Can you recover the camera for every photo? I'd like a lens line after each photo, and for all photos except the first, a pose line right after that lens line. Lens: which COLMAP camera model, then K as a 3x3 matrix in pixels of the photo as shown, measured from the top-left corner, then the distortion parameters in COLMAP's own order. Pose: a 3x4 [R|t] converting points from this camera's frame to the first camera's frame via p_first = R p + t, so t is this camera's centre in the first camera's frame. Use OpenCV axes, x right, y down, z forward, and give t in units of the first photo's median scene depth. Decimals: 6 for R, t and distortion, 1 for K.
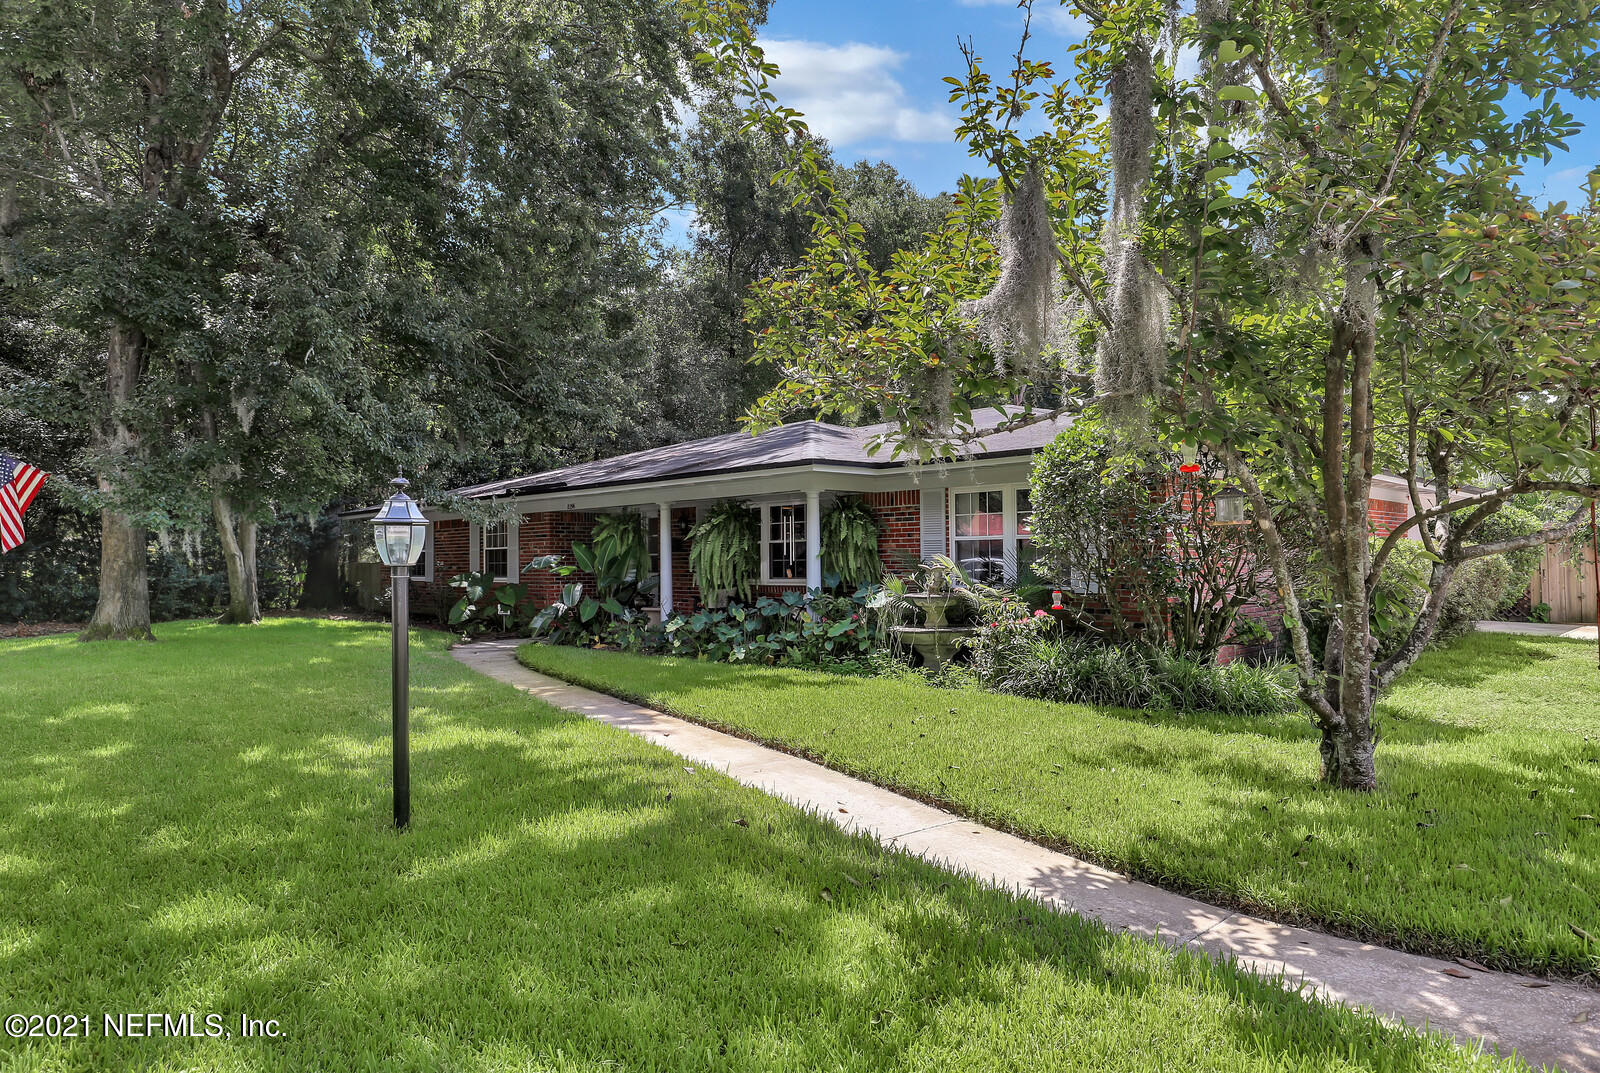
lens RADIAL K [[929.8, 0, 804.0], [0, 929.8, 537.4], [0, 0, 1]] dist [-0.021771, 0.000001]
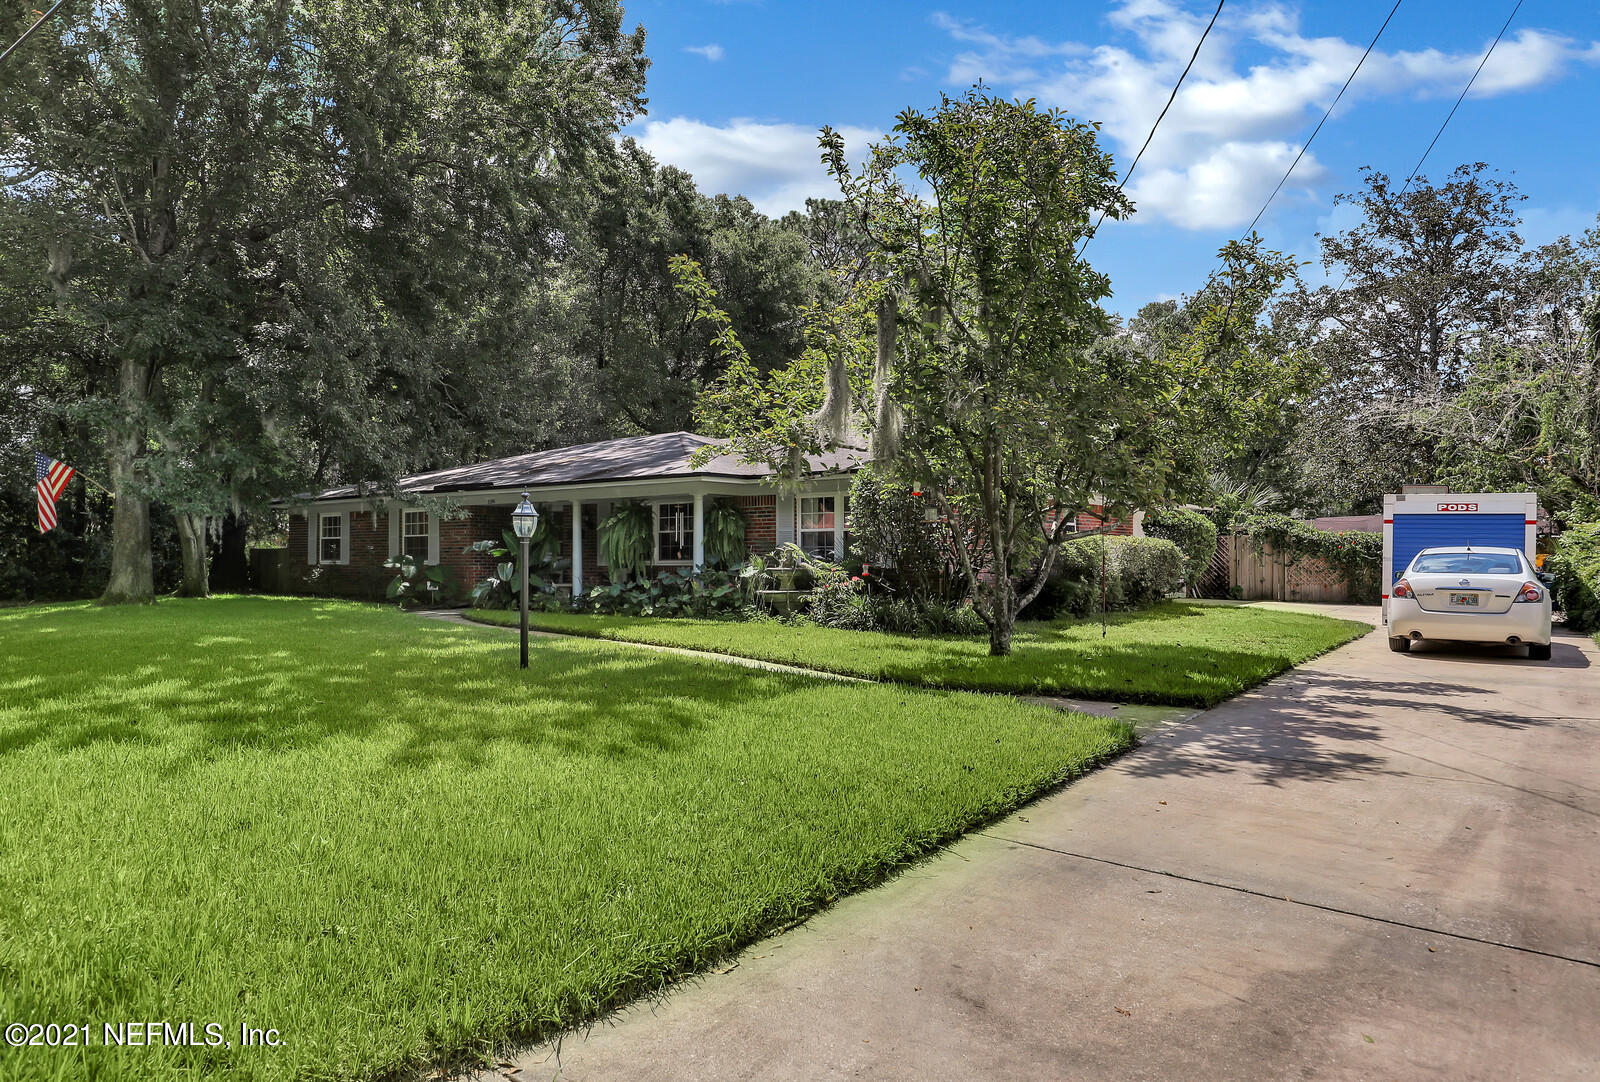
lens RADIAL K [[1308.2, 0, 800.1], [0, 1308.2, 541.5], [0, 0, 1]] dist [0.006626, 0.002848]
pose [[0.986695, 0.010249, 0.162257, -0.154307], [-0.010556, 0.999944, 0.001032, 0.015435], [-0.162237, -0.002731, 0.986748, -0.921352]]
